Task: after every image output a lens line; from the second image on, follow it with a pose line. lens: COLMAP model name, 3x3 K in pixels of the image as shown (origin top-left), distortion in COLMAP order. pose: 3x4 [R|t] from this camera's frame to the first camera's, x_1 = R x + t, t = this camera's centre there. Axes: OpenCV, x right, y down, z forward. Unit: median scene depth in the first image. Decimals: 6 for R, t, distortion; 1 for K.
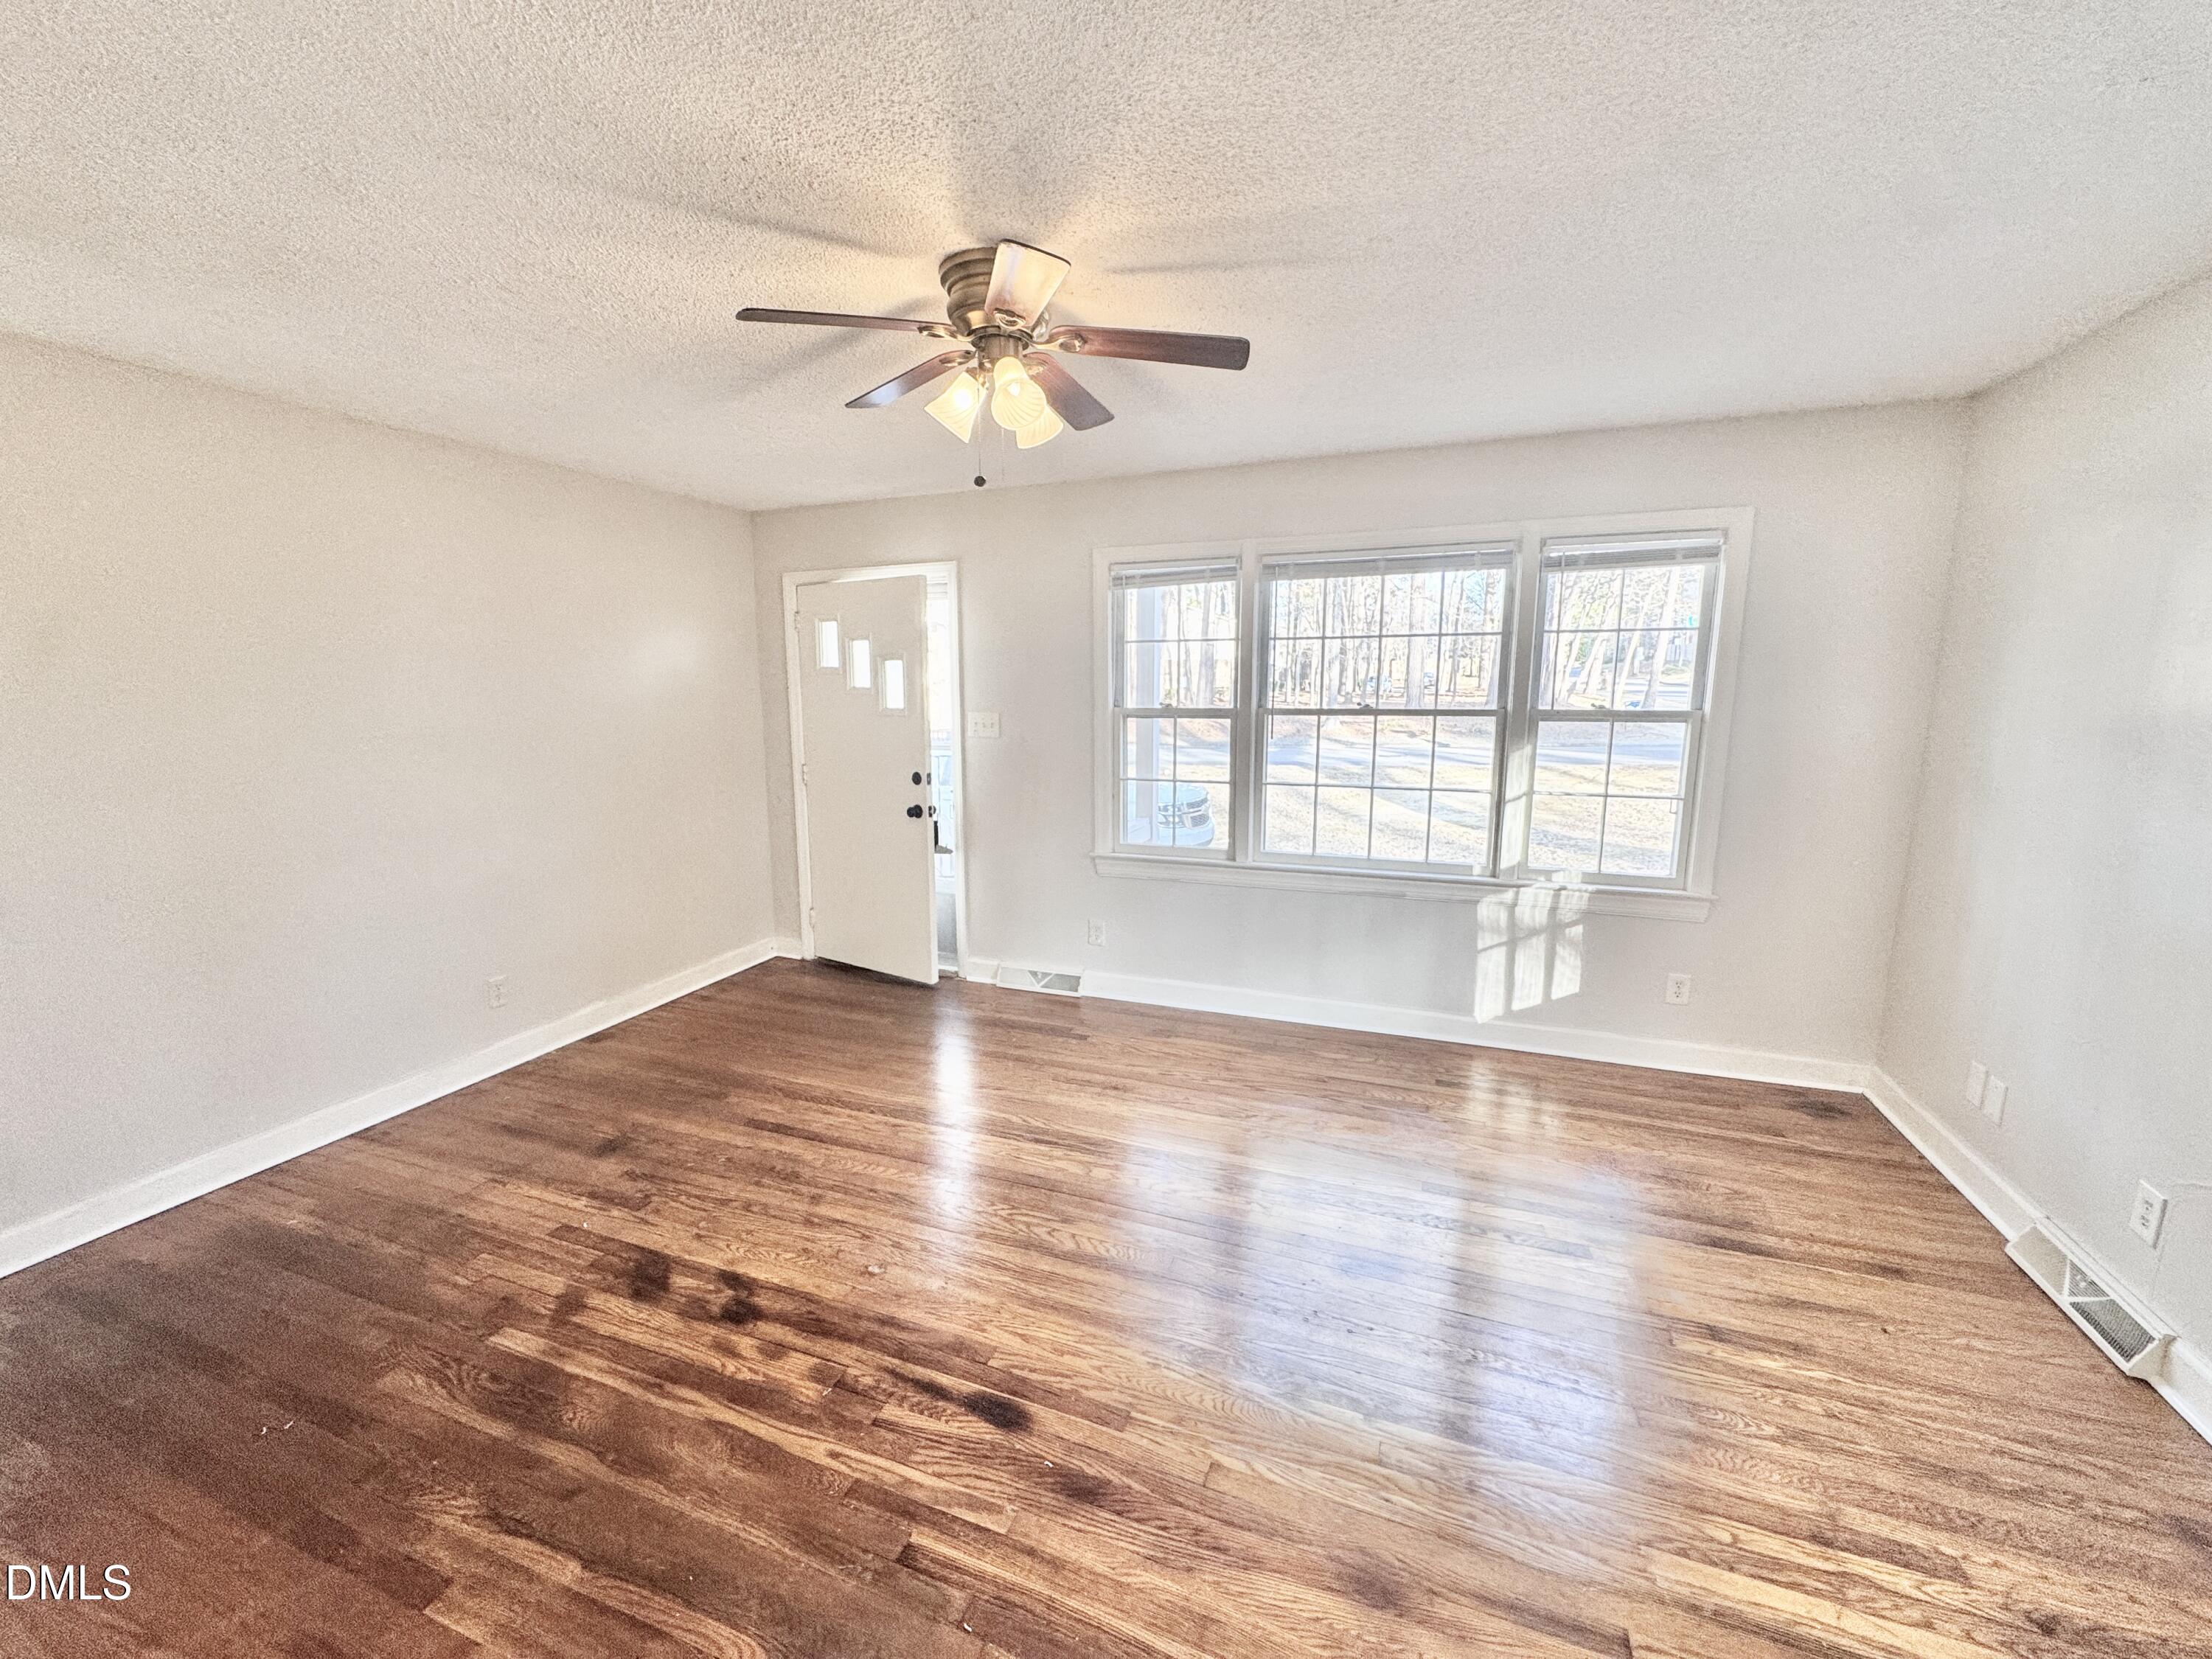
lens RADIAL K [[896.9, 0, 1106.0], [0, 896.9, 829.5], [0, 0, 1]] dist [-0.000852, -0.000451]
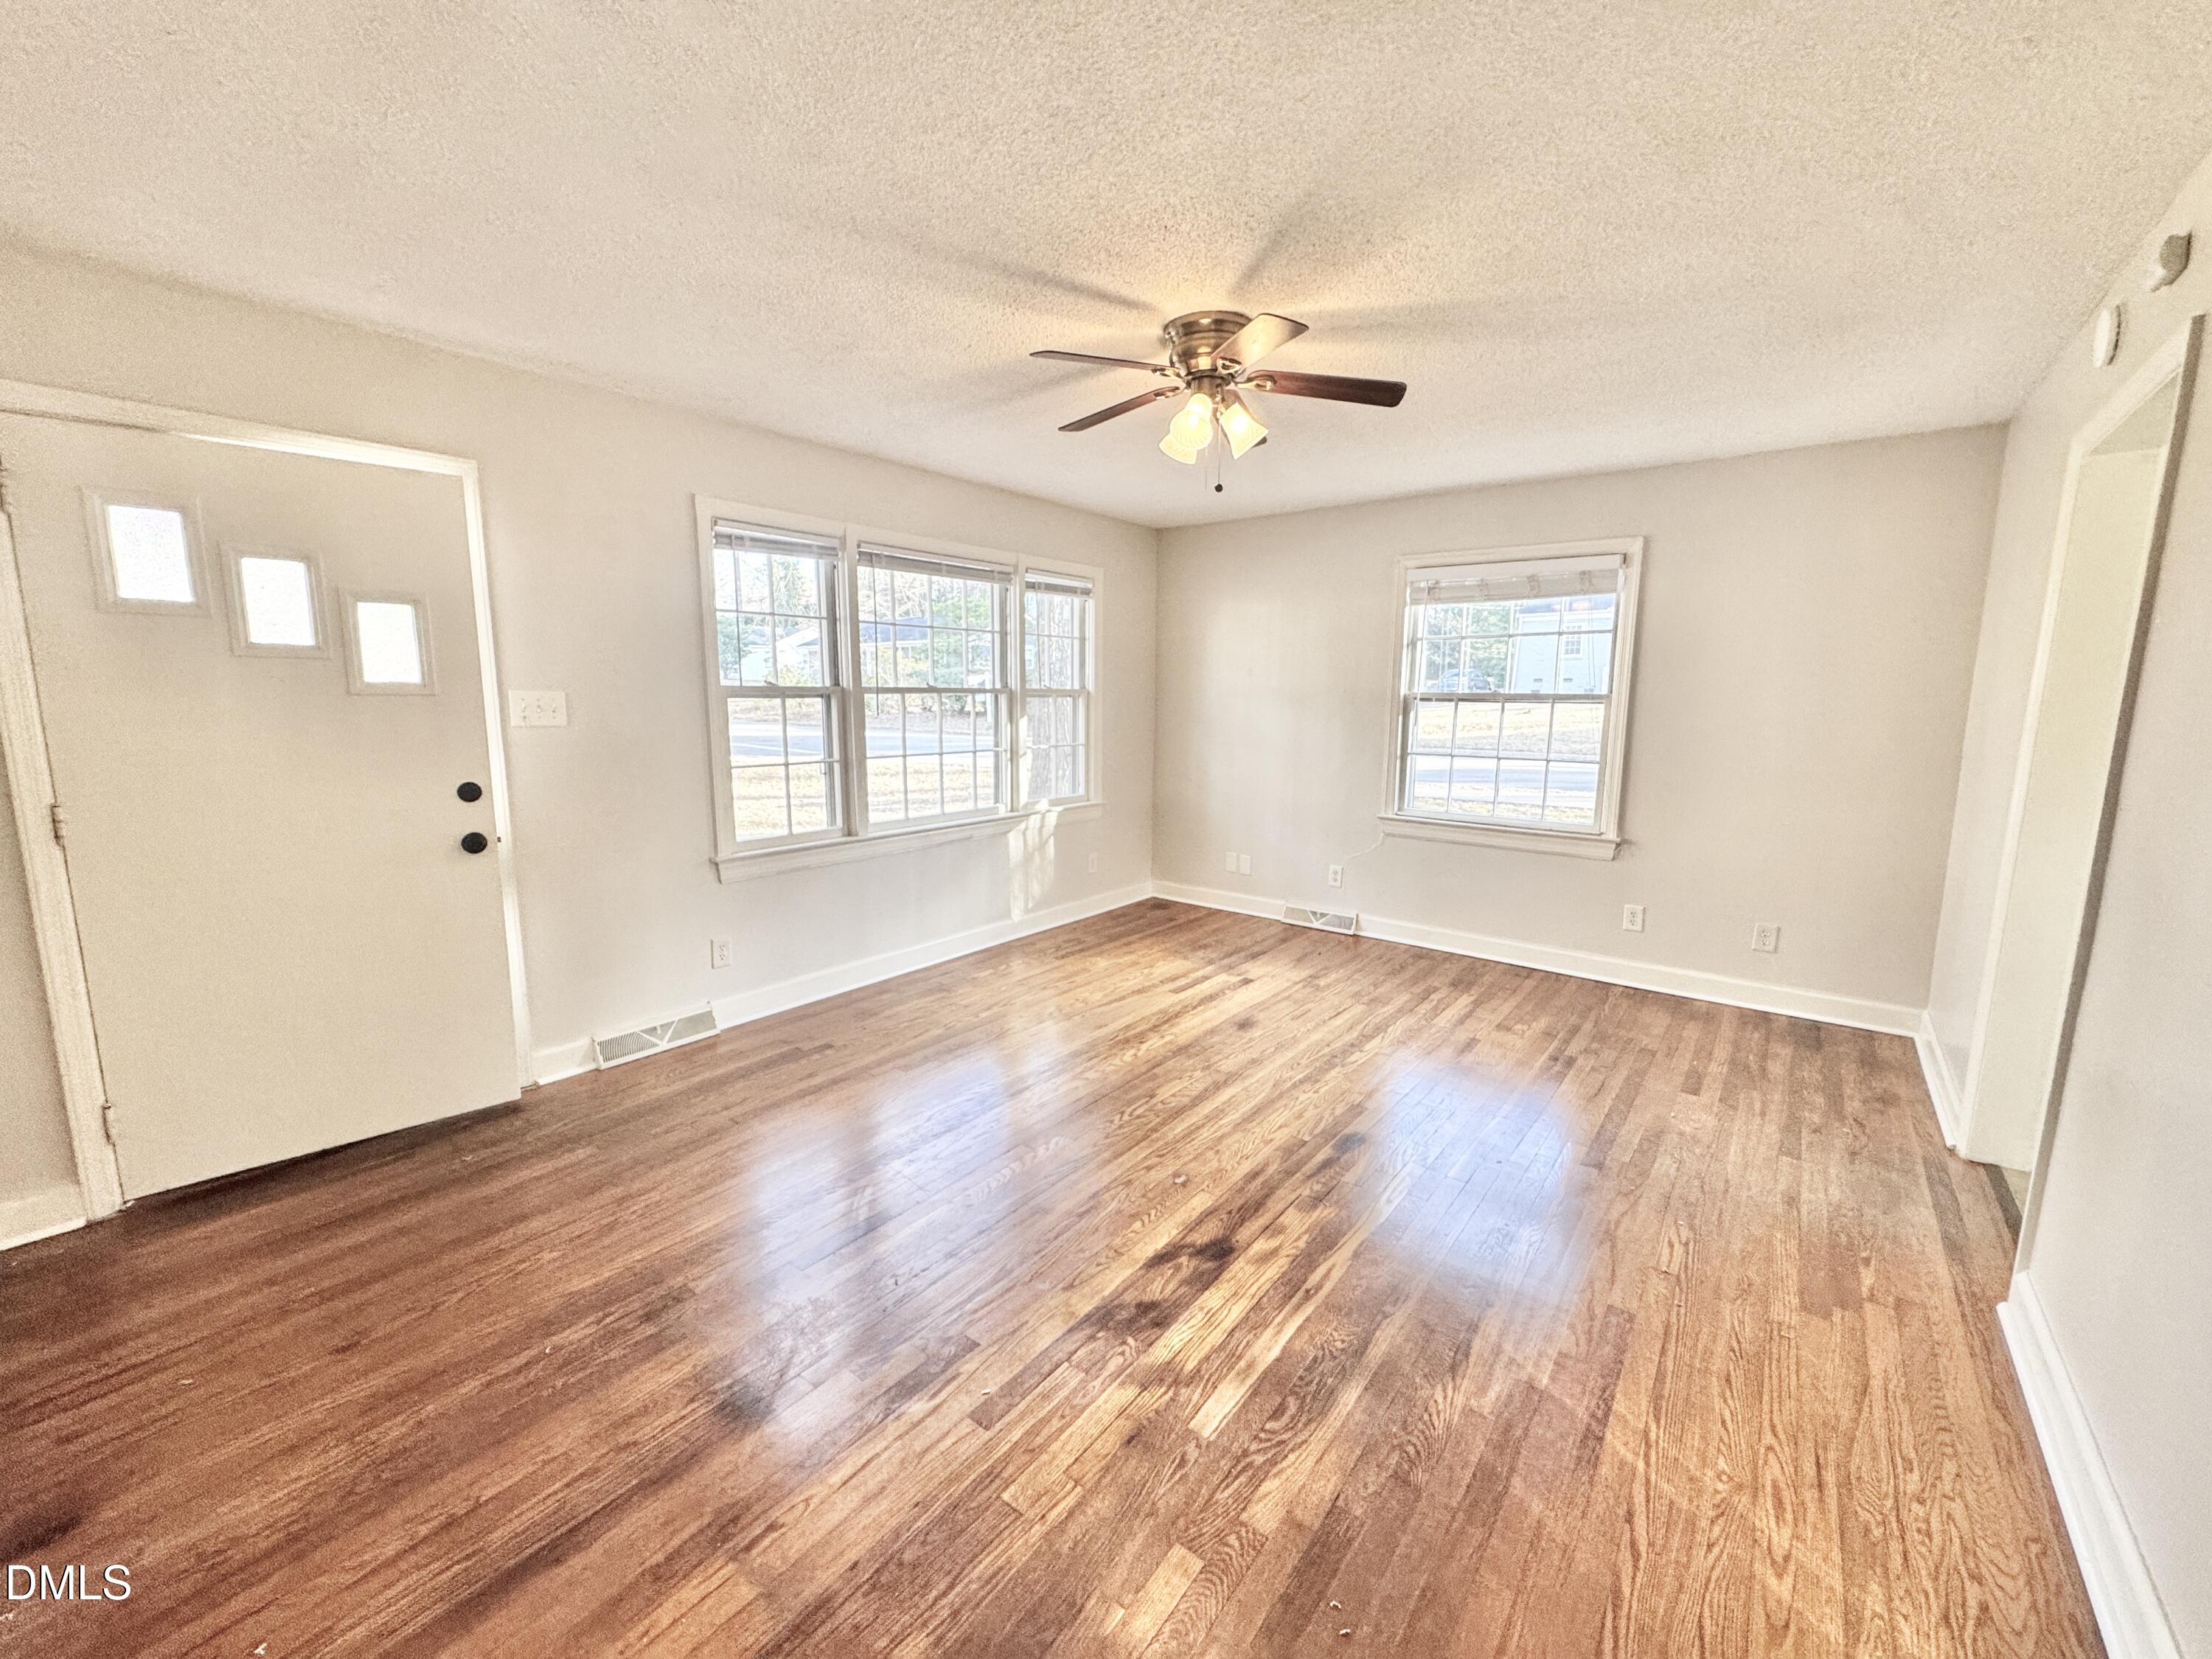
lens RADIAL K [[896.9, 0, 1106.0], [0, 896.9, 829.5], [0, 0, 1]] dist [-0.000852, -0.000451]
pose [[0.286073, -0.137062, 0.948355, -1.192402], [0.147824, 0.984181, 0.097648, -0.047338], [-0.946737, 0.112255, 0.301808, 0.668204]]
